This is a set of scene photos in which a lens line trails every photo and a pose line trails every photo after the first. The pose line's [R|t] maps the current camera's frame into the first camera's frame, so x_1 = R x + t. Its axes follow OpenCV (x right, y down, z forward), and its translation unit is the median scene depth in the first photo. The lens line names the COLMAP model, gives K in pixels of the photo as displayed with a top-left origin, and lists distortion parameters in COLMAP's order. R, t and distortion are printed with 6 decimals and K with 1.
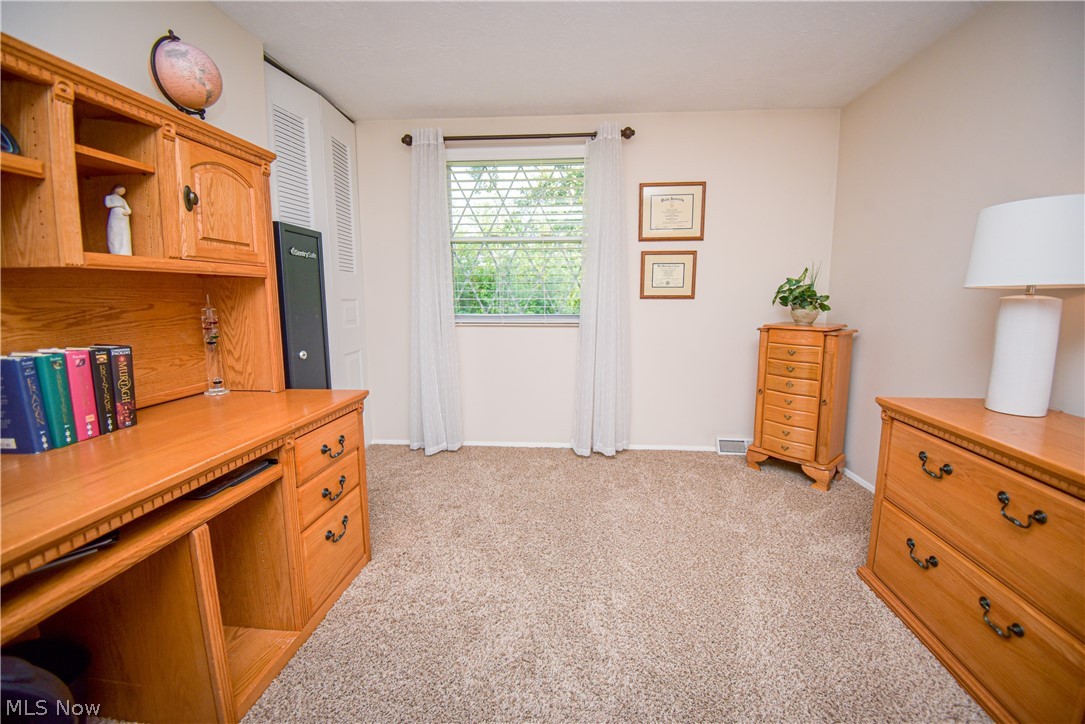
lens RADIAL K [[422.8, 0, 547.7], [0, 422.8, 342.8], [0, 0, 1]] dist [0.001682, -0.013161]
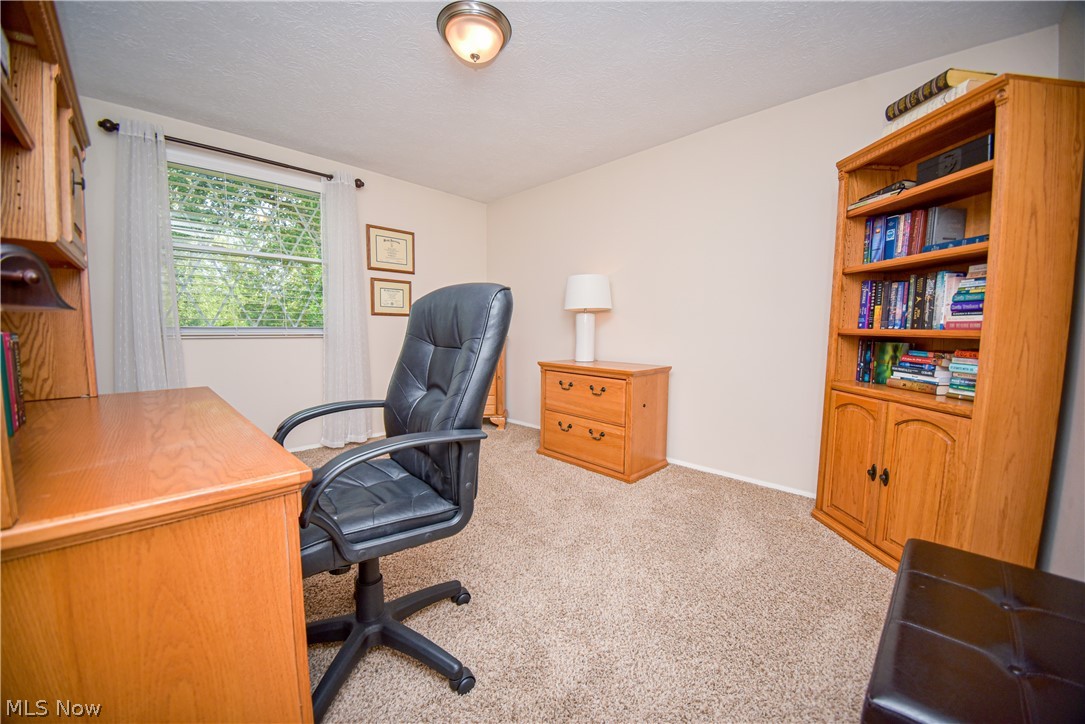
lens RADIAL K [[405.3, 0, 545.4], [0, 405.3, 352.0], [0, 0, 1]] dist [-0.000315, -0.016534]
pose [[0.641979, -0.038202, 0.765770, -0.687288], [0.076102, 0.997001, -0.014063, 0.111461], [-0.762936, 0.067305, 0.642961, -0.288962]]
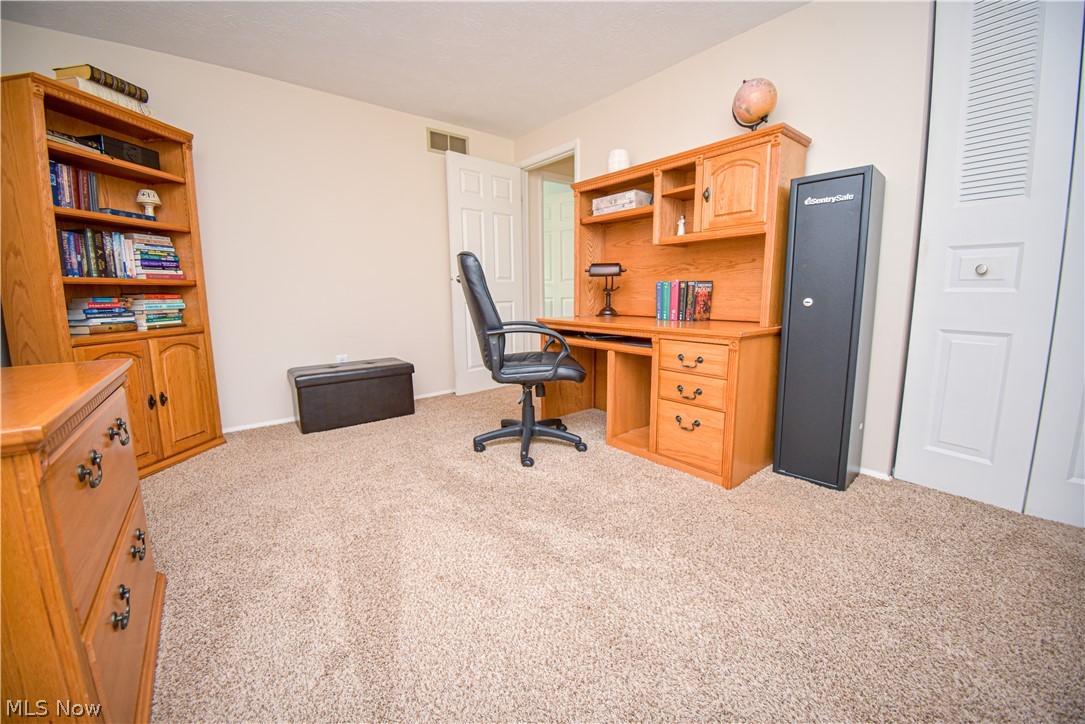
lens RADIAL K [[405.3, 0, 545.4], [0, 405.3, 352.0], [0, 0, 1]] dist [-0.000315, -0.016534]
pose [[-0.717240, 0.107869, -0.688427, 0.669173], [-0.068942, 0.972114, 0.224148, -0.035563], [0.693407, 0.208229, -0.689802, 1.472326]]
